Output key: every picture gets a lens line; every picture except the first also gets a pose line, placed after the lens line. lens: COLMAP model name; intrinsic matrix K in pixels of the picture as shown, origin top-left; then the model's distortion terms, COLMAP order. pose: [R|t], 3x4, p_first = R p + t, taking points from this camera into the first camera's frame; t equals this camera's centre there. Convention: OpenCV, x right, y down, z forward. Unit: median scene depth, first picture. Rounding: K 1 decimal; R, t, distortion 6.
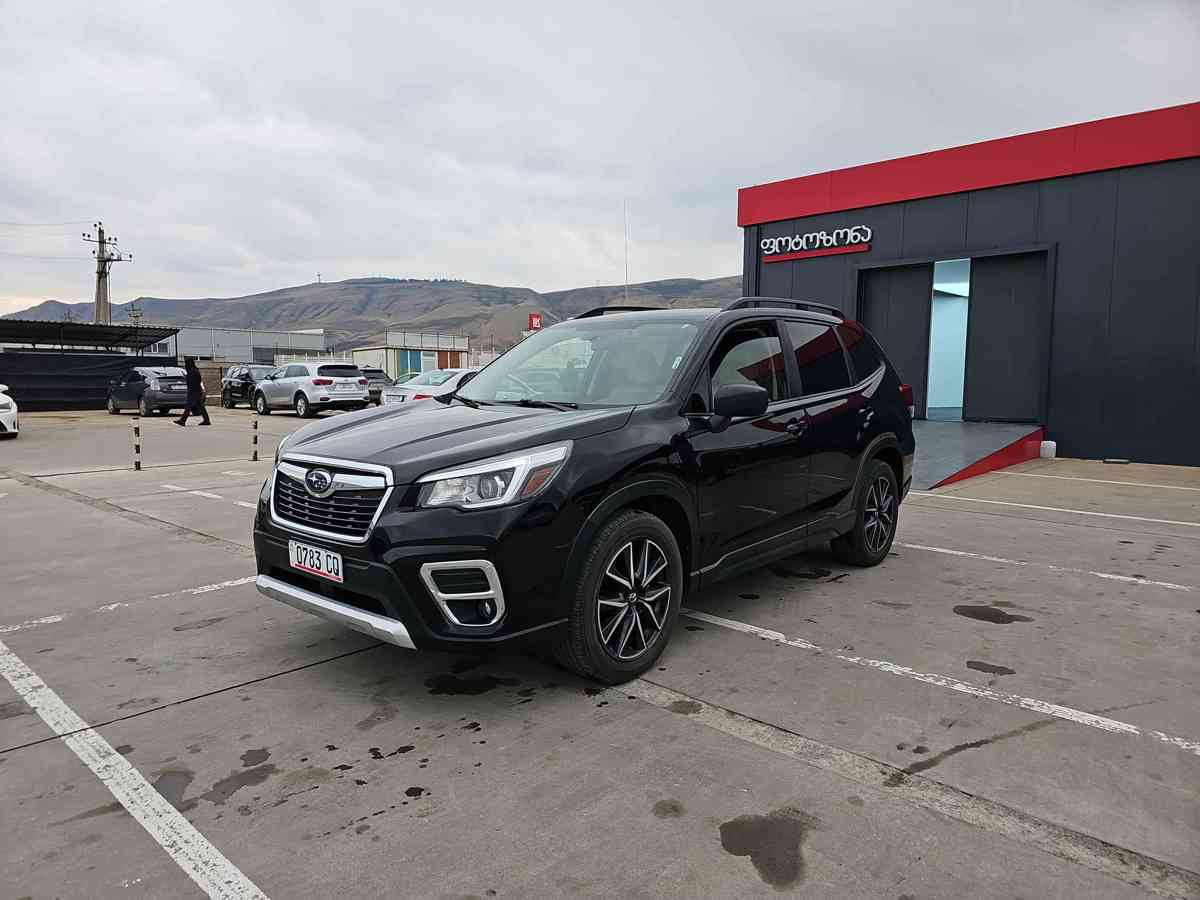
lens RADIAL K [[780.0, 0, 576.6], [0, 780.0, 460.7], [0, 0, 1]] dist [0.056850, -0.045305]
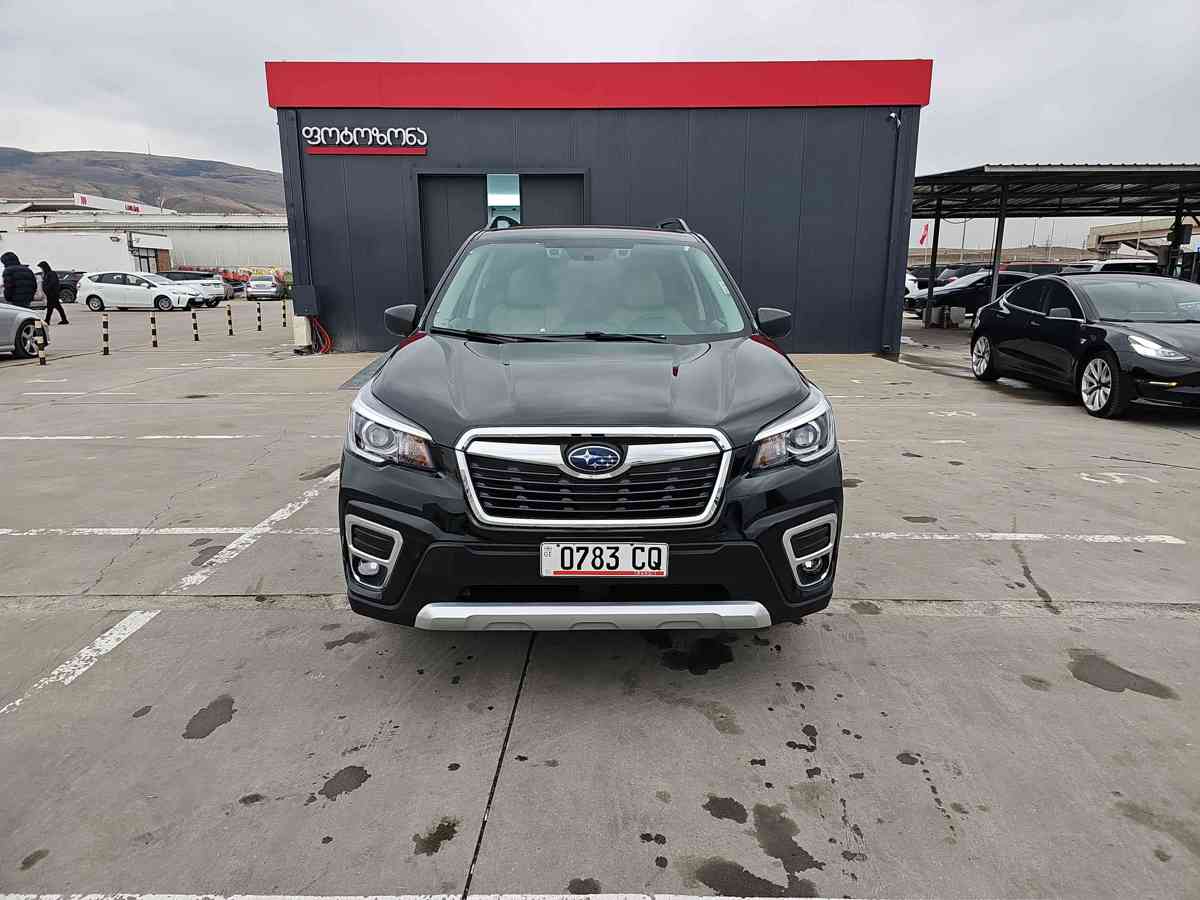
lens RADIAL K [[780.0, 0, 599.2], [0, 780.0, 444.6], [0, 0, 1]] dist [0.056850, -0.045305]
pose [[0.732694, -0.142161, 0.665545, -0.867306], [0.071580, 0.988613, 0.132367, -0.091026], [-0.676784, -0.049345, 0.734526, 0.461307]]
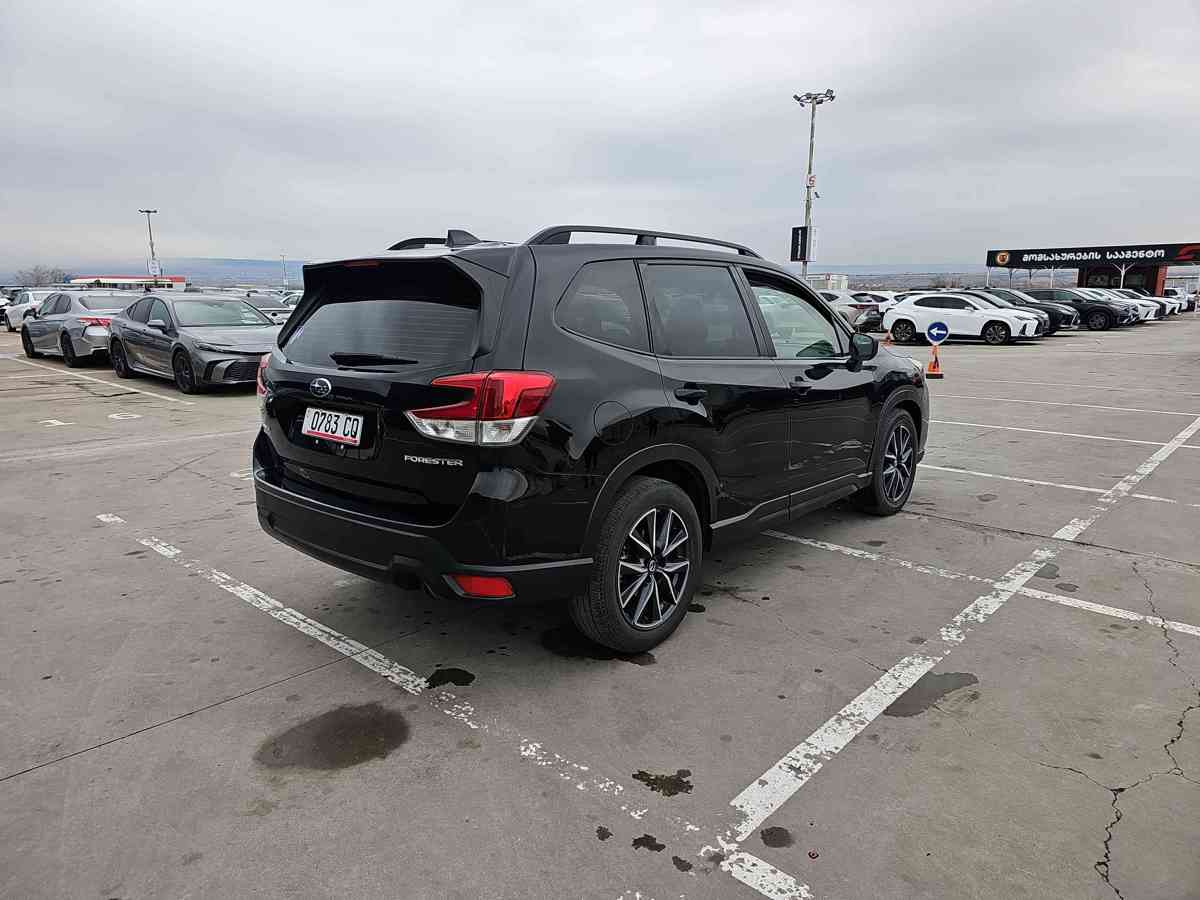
lens RADIAL K [[780.0, 0, 596.3], [0, 780.0, 452.3], [0, 0, 1]] dist [0.056850, -0.045305]
pose [[-0.999927, 0.005147, -0.010962, 0.328416], [0.001640, 0.954398, 0.298532, -0.402792], [0.011999, 0.298493, -0.954337, 3.152914]]
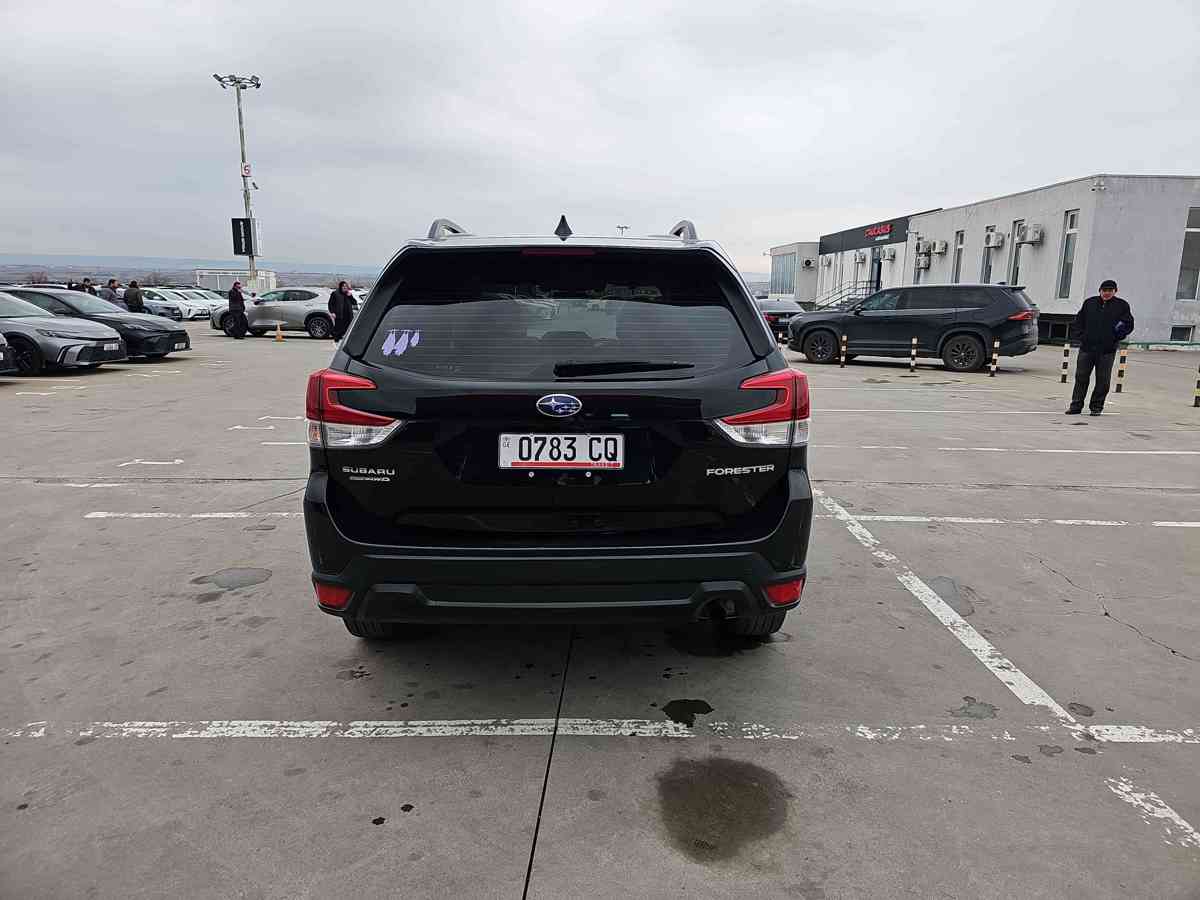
lens RADIAL K [[780.0, 0, 602.0], [0, 780.0, 445.3], [0, 0, 1]] dist [0.056850, -0.045305]
pose [[-0.732152, 0.122023, -0.670122, 1.172264], [-0.079931, 0.961634, 0.262433, -0.356760], [0.676435, 0.245705, -0.694309, 2.763492]]
